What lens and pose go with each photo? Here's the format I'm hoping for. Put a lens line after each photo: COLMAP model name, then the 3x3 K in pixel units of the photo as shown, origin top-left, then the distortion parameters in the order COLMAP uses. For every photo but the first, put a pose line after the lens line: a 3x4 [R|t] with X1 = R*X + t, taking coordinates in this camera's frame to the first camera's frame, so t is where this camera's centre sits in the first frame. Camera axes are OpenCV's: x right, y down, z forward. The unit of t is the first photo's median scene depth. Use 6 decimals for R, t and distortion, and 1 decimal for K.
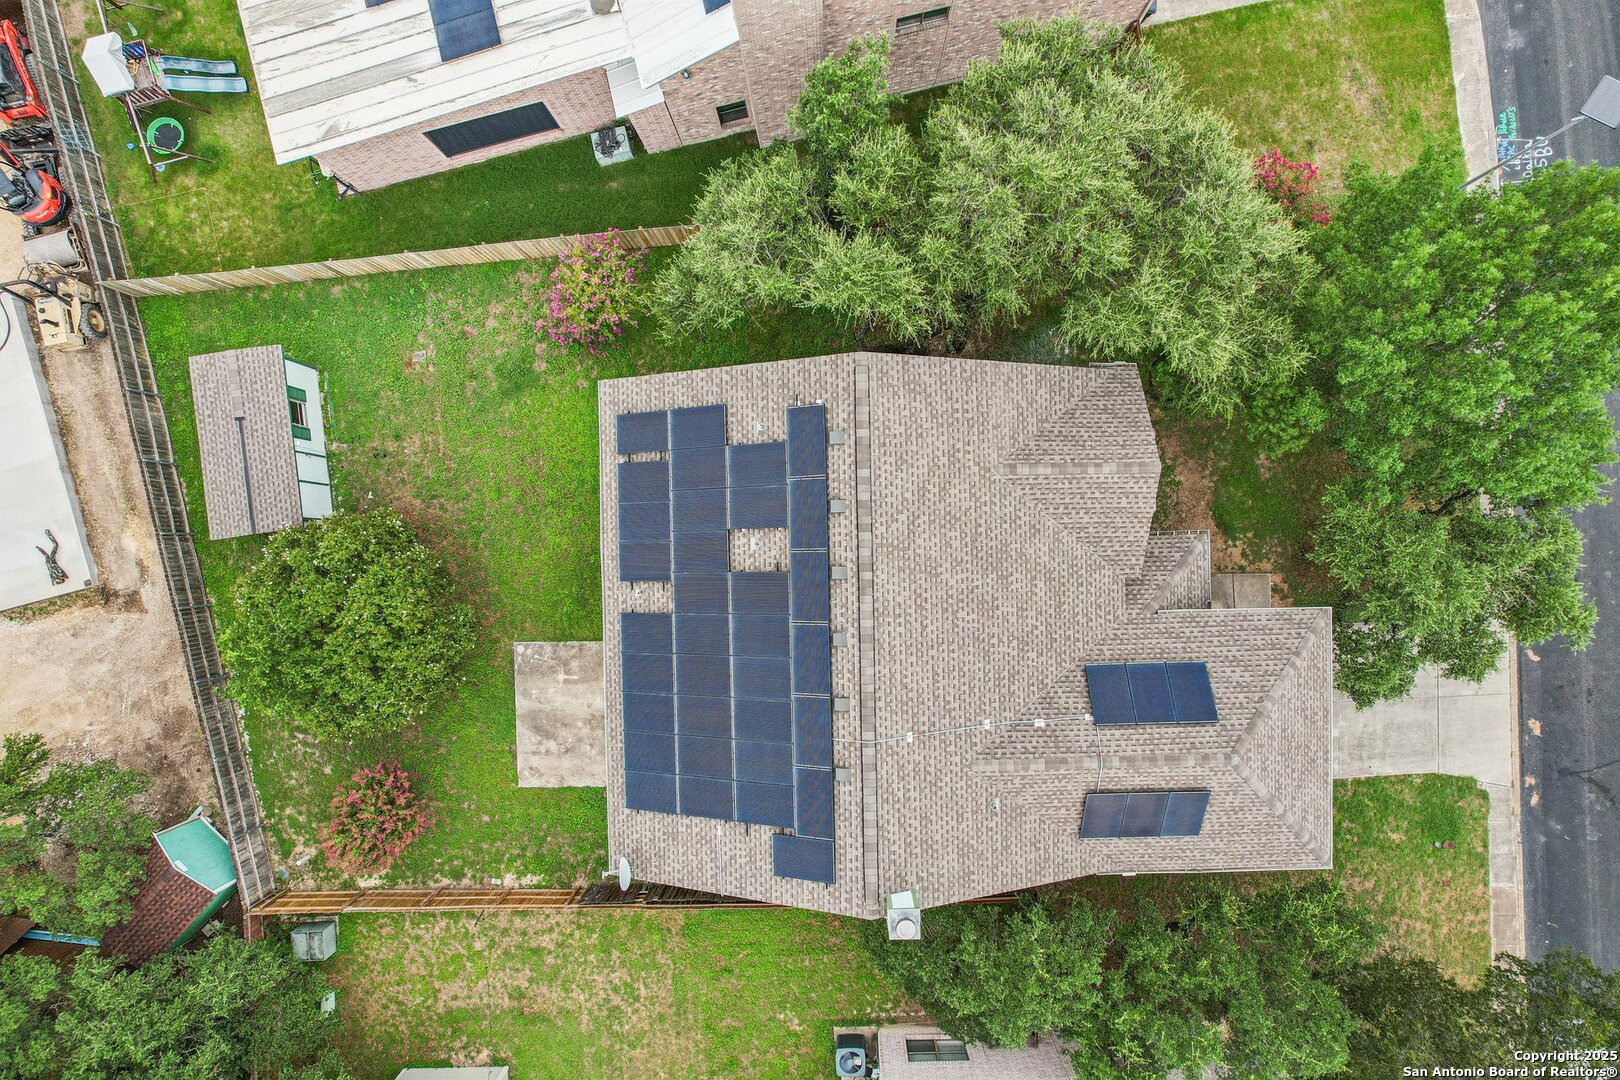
lens RADIAL K [[1030.7, 0, 818.8], [0, 1030.7, 541.0], [0, 0, 1]] dist [-0.076204, 0.067691]
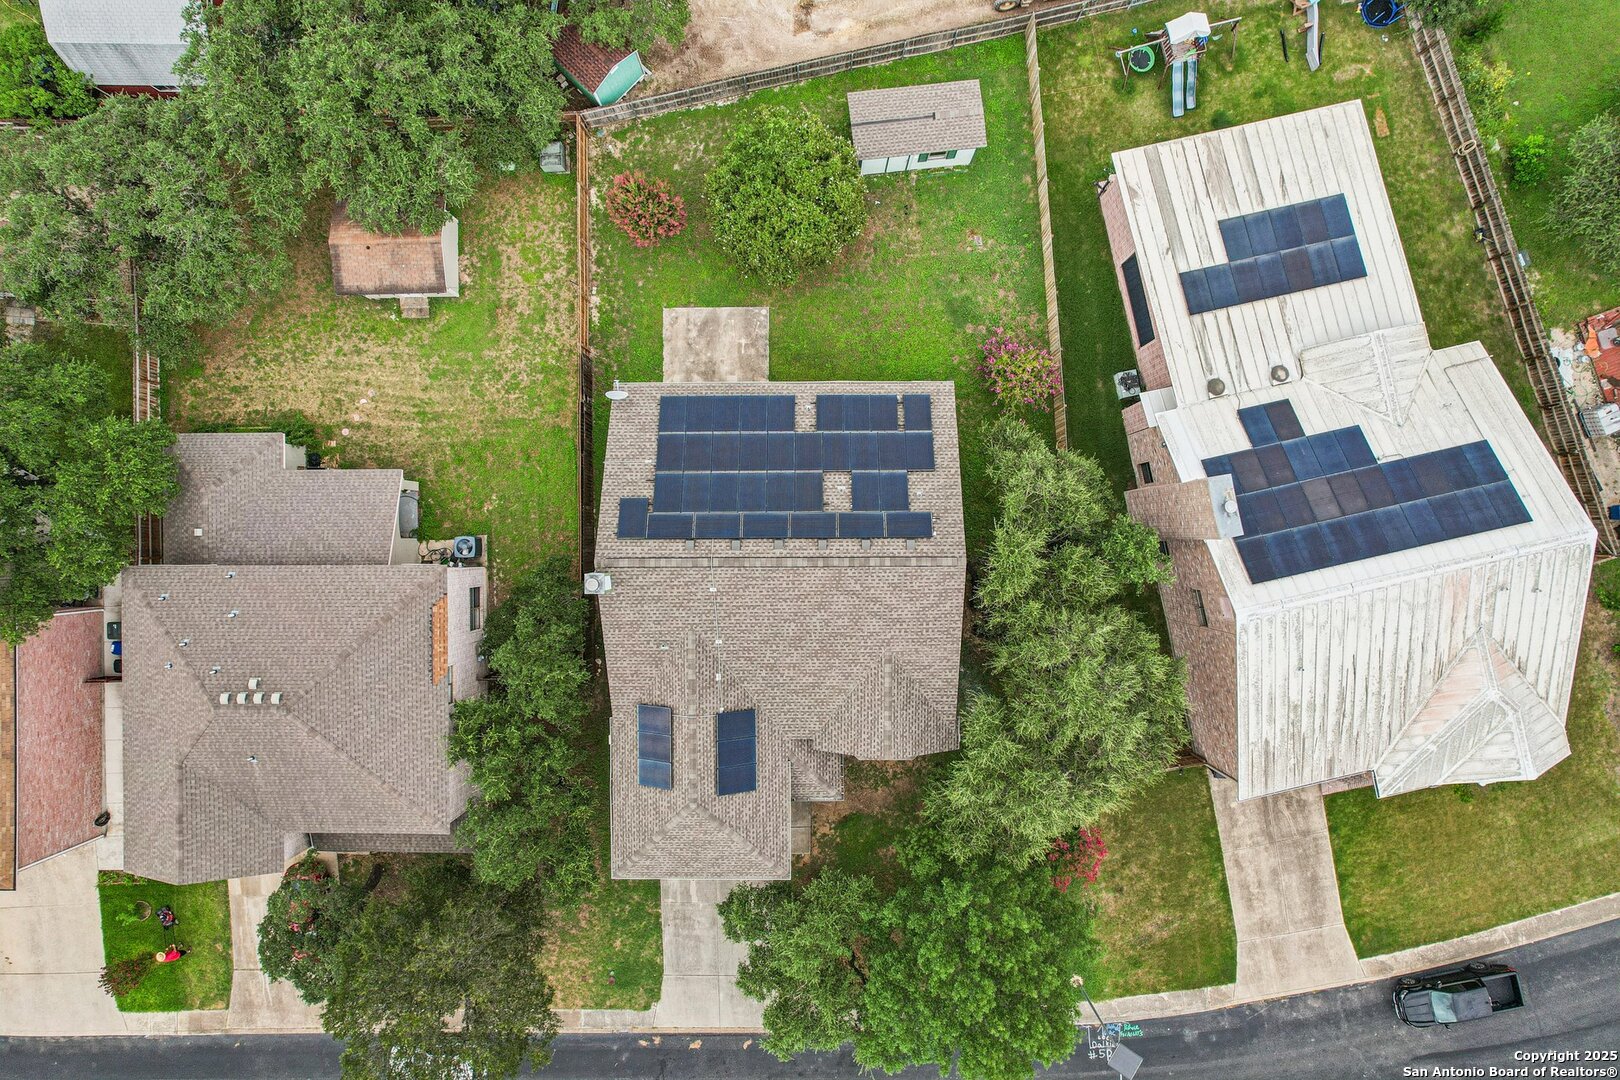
lens RADIAL K [[1030.7, 0, 818.8], [0, 1030.7, 541.0], [0, 0, 1]] dist [-0.076204, 0.067691]
pose [[-0.015555, 0.999674, 0.020248, -0.013767], [-0.999878, -0.015577, 0.000928, 0.028911], [0.001243, -0.020232, 0.999795, -0.437239]]
